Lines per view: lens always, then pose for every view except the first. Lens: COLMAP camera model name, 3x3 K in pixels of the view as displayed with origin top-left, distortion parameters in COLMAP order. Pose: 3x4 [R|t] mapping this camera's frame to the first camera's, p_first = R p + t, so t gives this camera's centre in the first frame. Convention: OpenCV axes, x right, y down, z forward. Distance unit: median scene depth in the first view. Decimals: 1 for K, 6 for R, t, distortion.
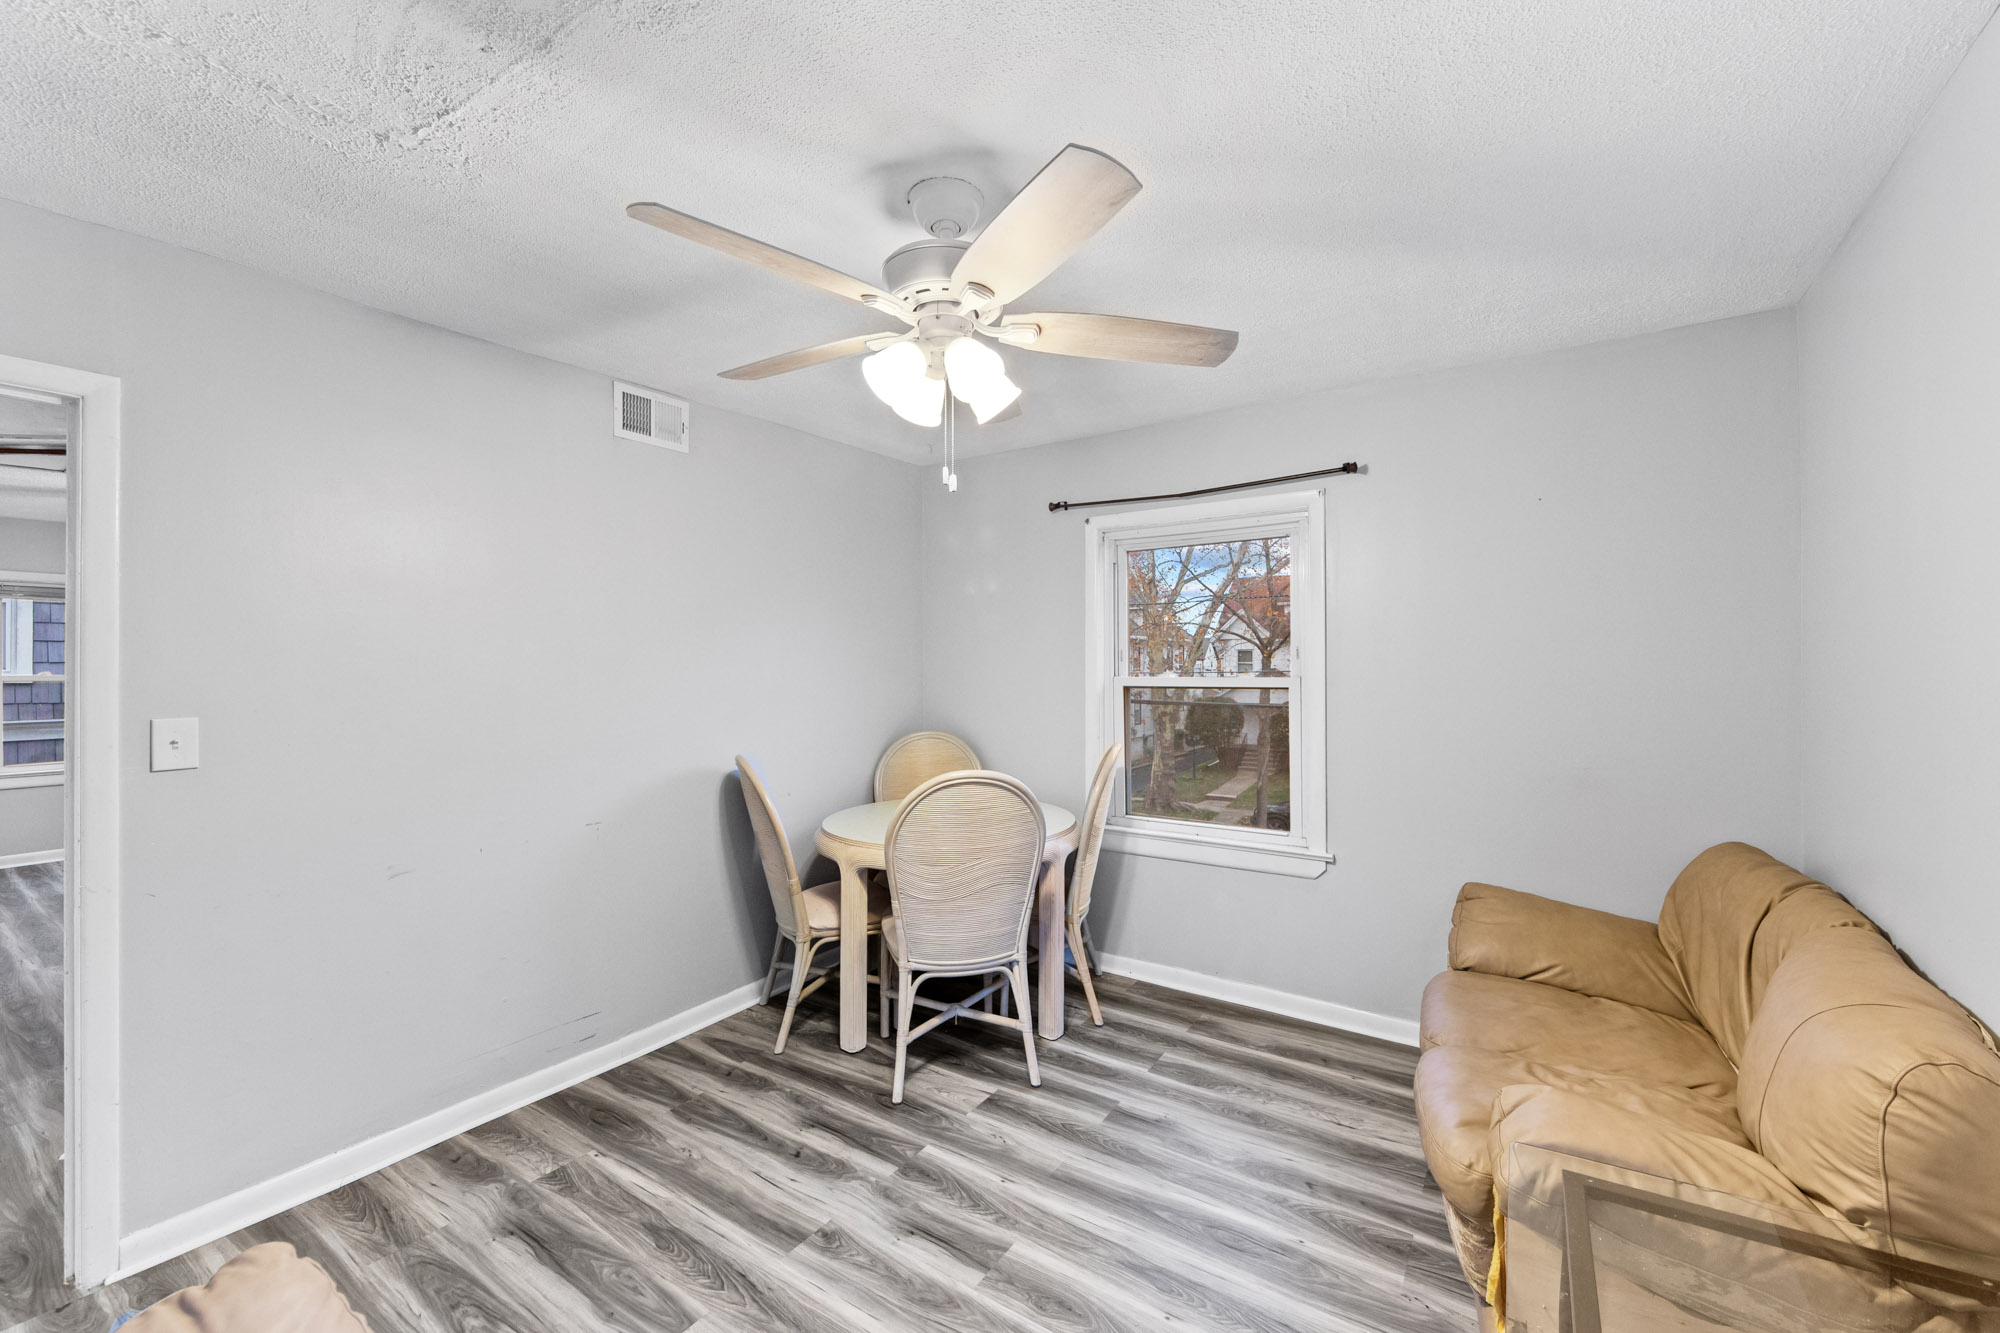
lens RADIAL K [[799.5, 0, 998.5], [0, 799.5, 666.8], [0, 0, 1]] dist [-0.003596, -0.000022]
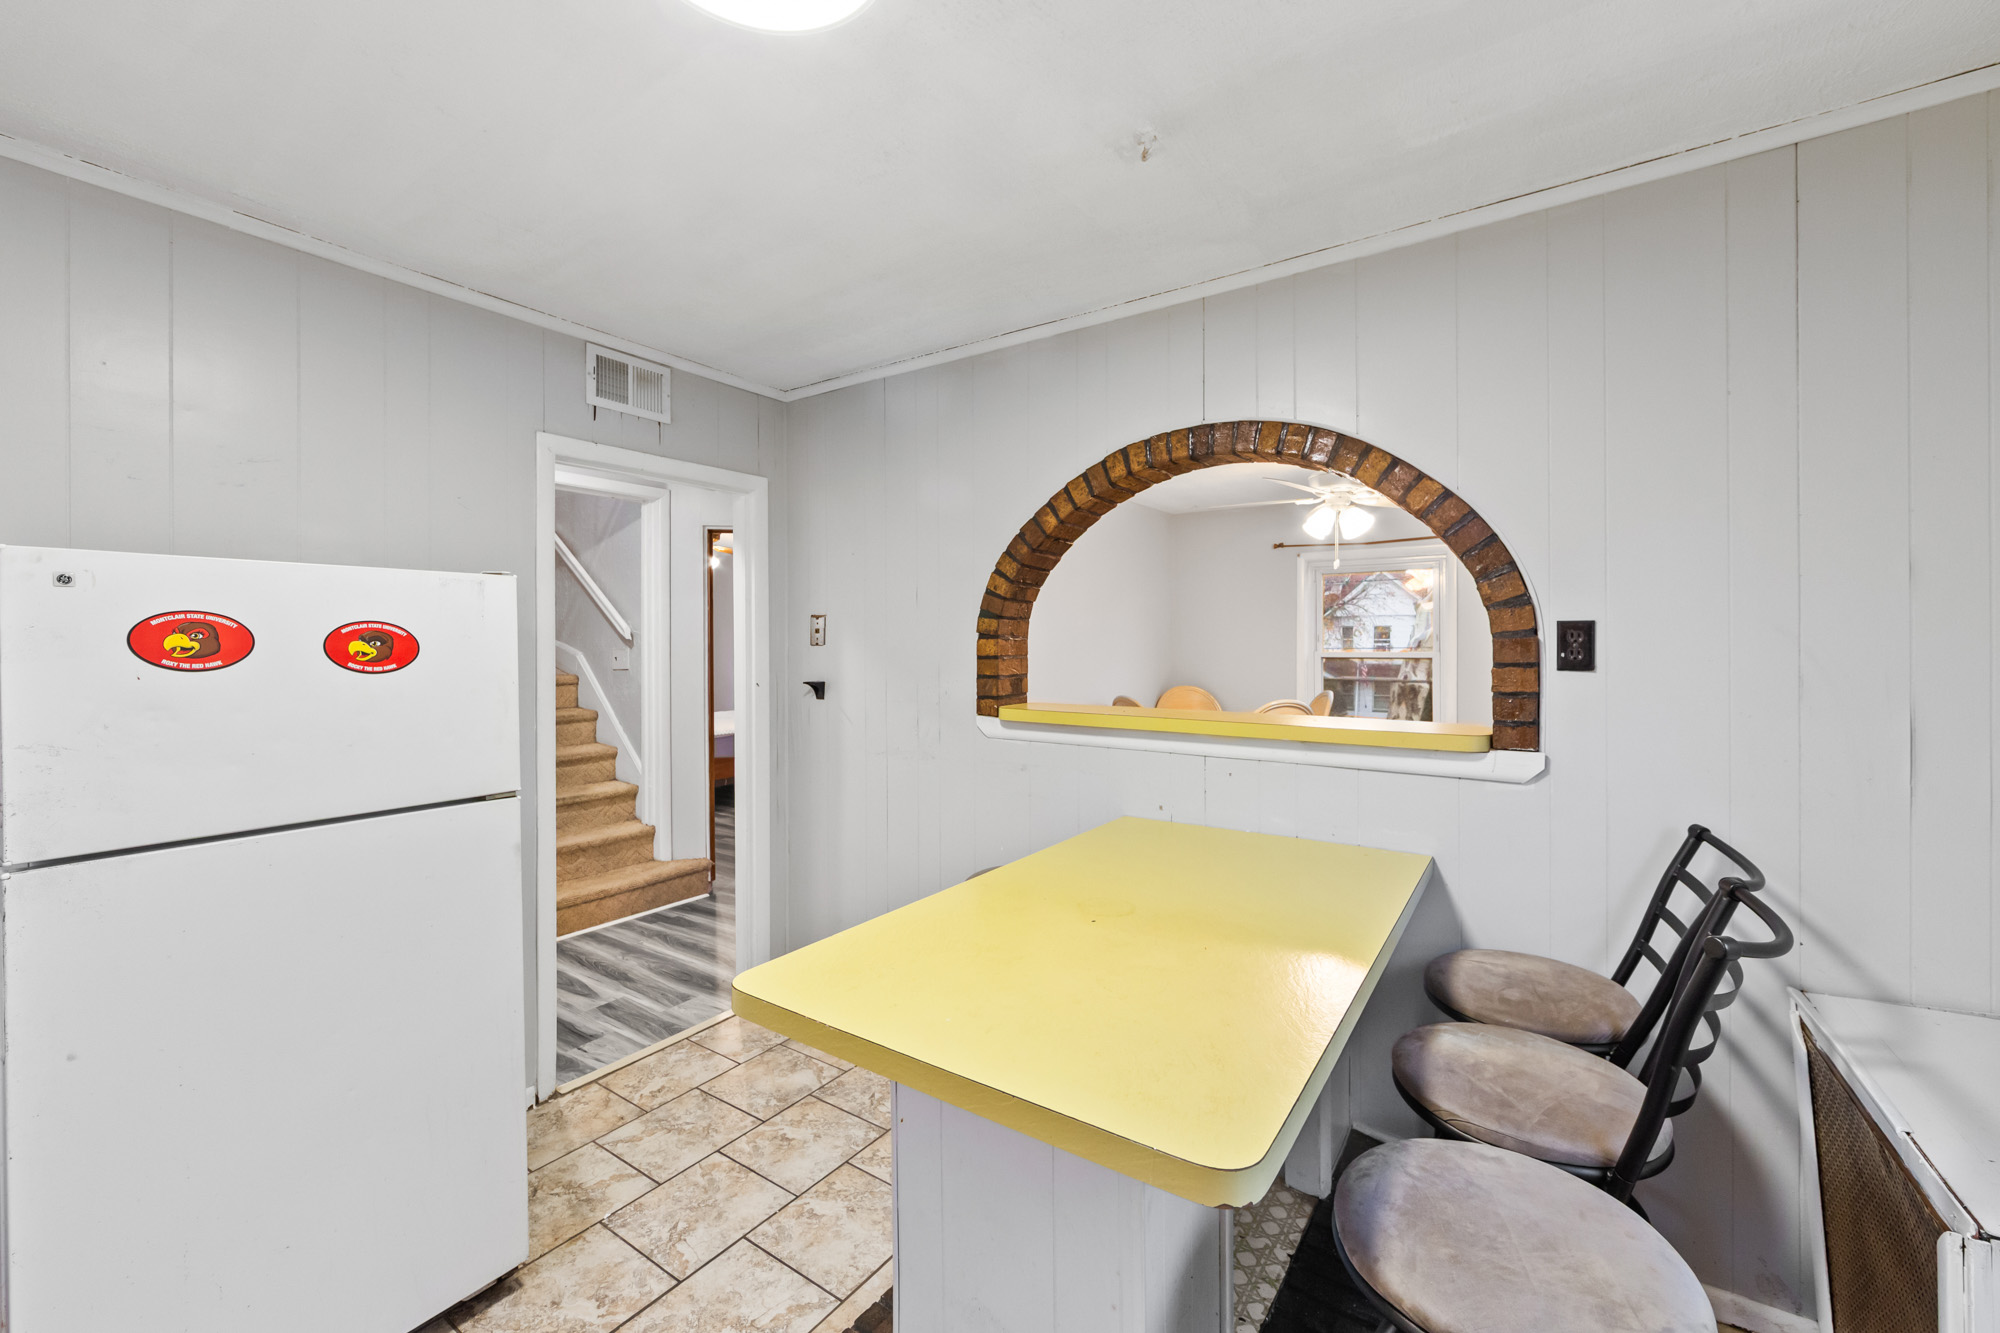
lens RADIAL K [[799.5, 0, 993.6], [0, 799.5, 646.9], [0, 0, 1]] dist [-0.003596, -0.000022]
pose [[0.999983, 0.003950, -0.004292, -0.691001], [-0.003946, 0.999992, 0.000911, 0.007069], [0.004296, -0.000894, 0.999990, -0.870907]]
